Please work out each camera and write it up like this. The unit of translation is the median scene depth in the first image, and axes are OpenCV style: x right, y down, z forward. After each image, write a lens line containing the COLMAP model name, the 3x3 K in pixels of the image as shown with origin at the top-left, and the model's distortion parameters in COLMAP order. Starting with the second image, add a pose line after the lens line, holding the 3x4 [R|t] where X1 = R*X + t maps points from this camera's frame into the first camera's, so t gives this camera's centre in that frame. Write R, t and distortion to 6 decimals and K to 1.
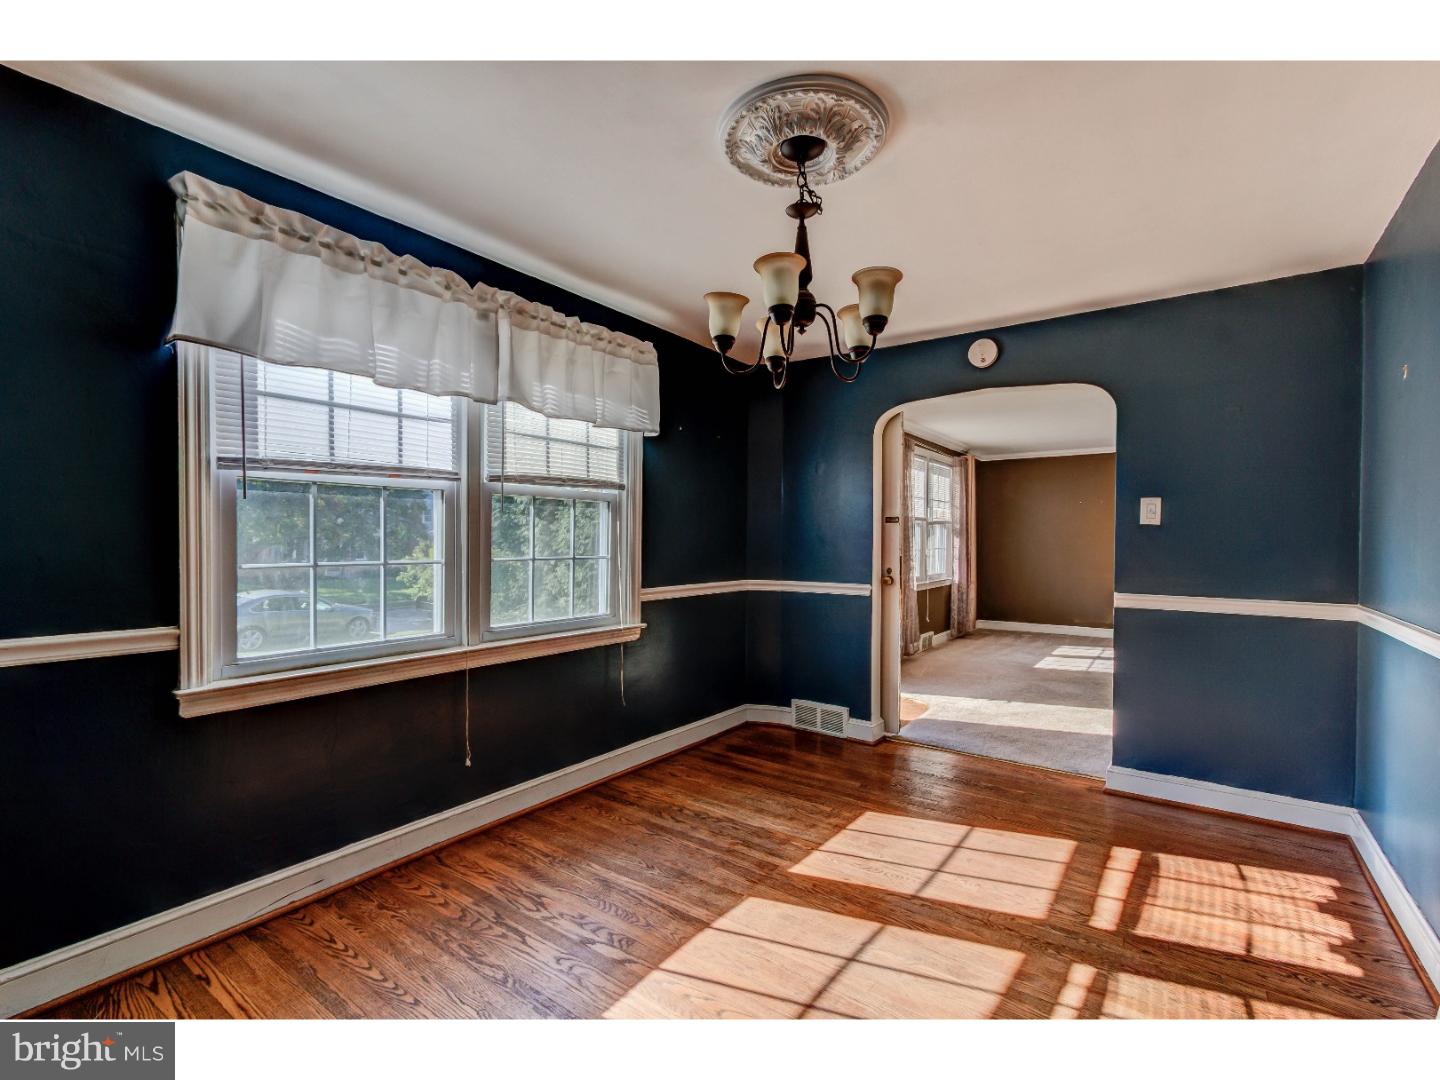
lens RADIAL K [[651.5, 0, 716.7], [0, 651.5, 549.8], [0, 0, 1]] dist [-0.000714, 0.000641]
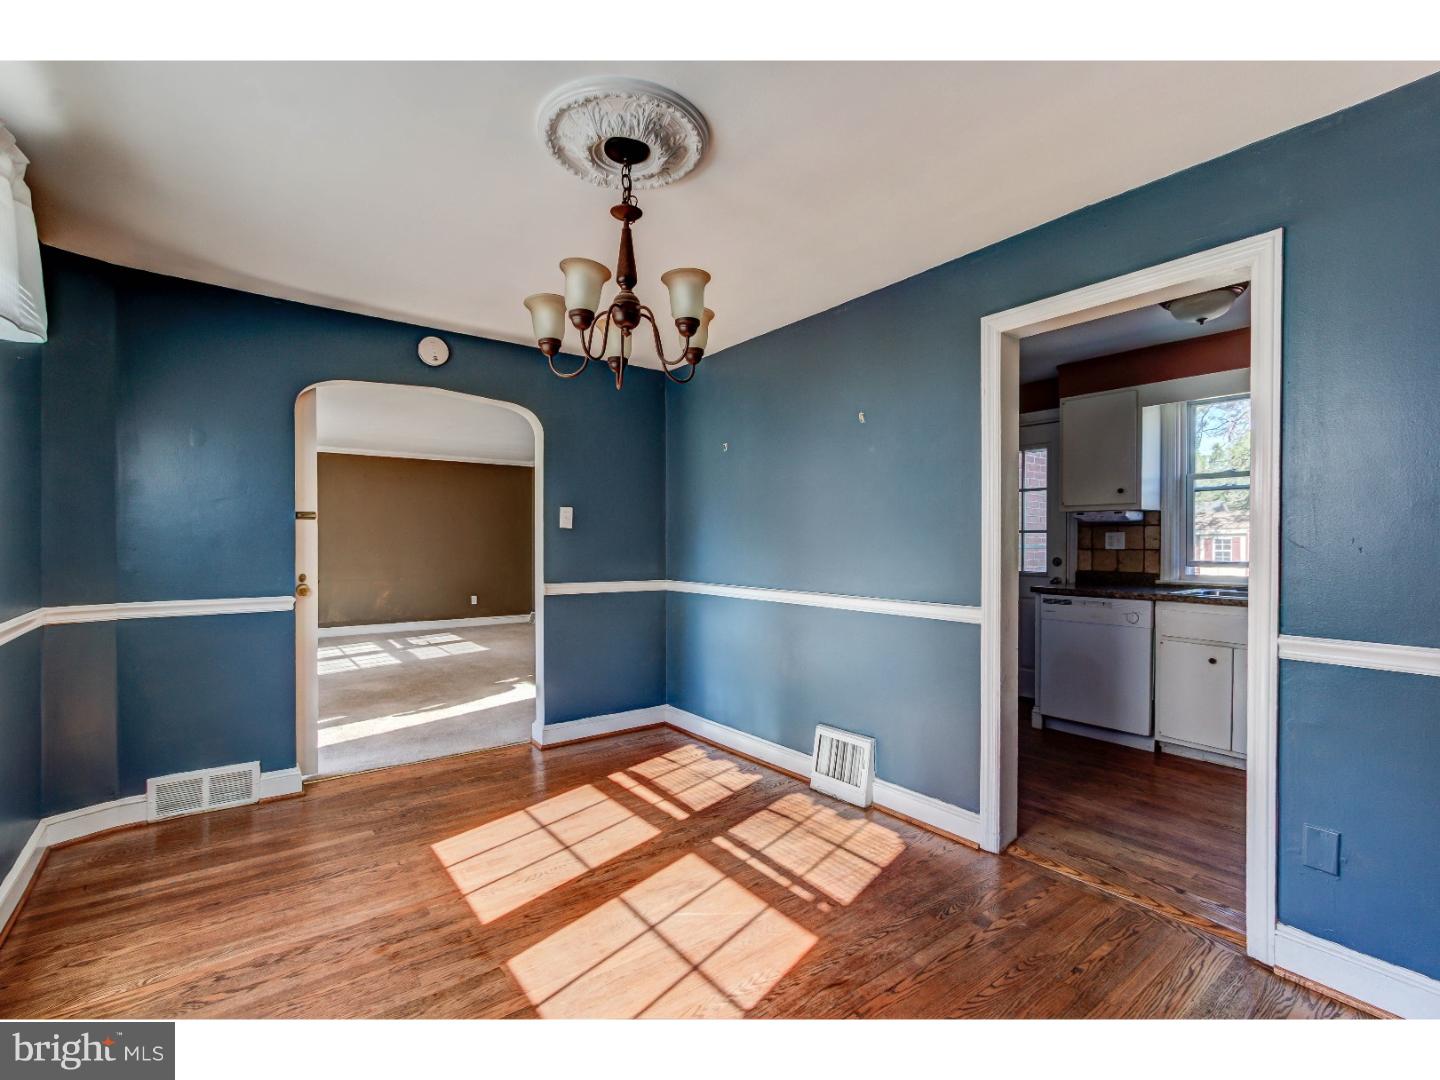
lens RADIAL K [[651.5, 0, 716.7], [0, 651.5, 549.8], [0, 0, 1]] dist [-0.000714, 0.000641]
pose [[0.287148, -0.013110, 0.957797, -0.603875], [0.011378, 0.999882, 0.010275, -0.007808], [-0.957819, 0.007947, 0.287263, 0.442112]]
